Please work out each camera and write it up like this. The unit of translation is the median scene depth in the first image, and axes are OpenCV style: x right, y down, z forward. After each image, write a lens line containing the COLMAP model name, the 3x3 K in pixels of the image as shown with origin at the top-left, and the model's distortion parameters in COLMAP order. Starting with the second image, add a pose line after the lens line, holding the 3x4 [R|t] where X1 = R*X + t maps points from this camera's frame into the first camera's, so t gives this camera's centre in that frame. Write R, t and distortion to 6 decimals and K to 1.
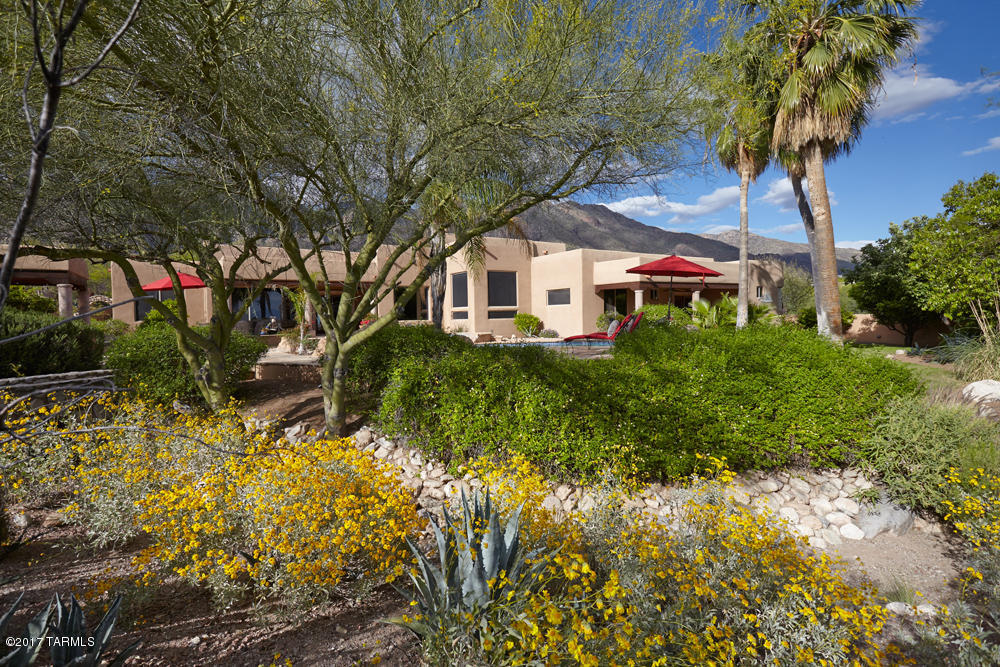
lens RADIAL K [[493.2, 0, 500.0], [0, 493.2, 333.5], [0, 0, 1]] dist [0.003689, 0.000169]
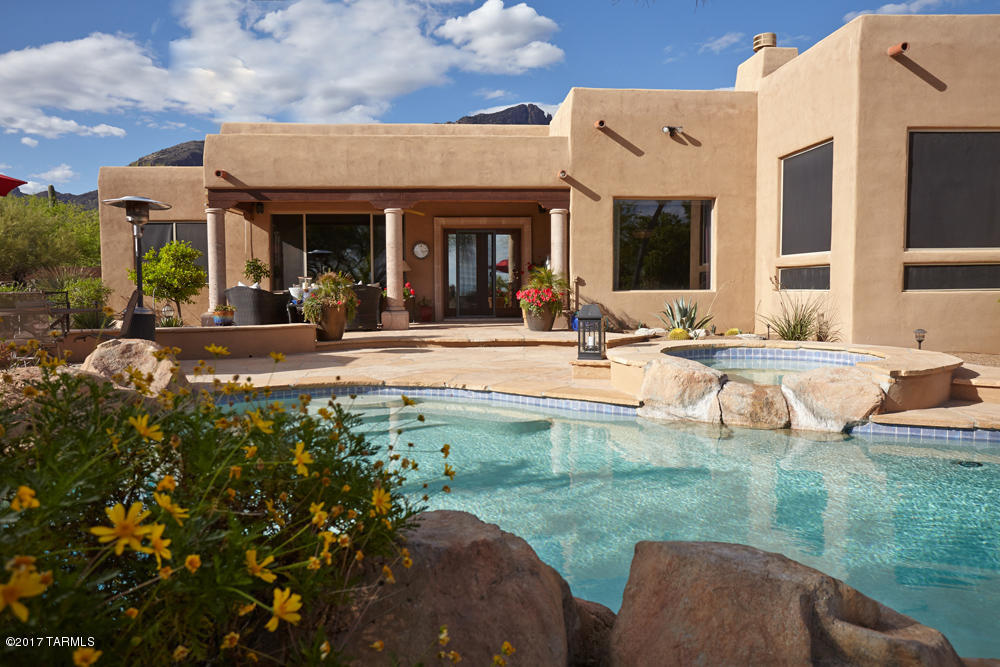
lens RADIAL K [[687.5, 0, 500.0], [0, 687.5, 333.5], [0, 0, 1]] dist [-0.007181, 0.000788]
pose [[0.874838, 0.047470, -0.482085, -0.035754], [-0.030525, 0.998611, 0.042939, -0.013371], [0.483454, -0.022849, 0.875072, 0.505800]]
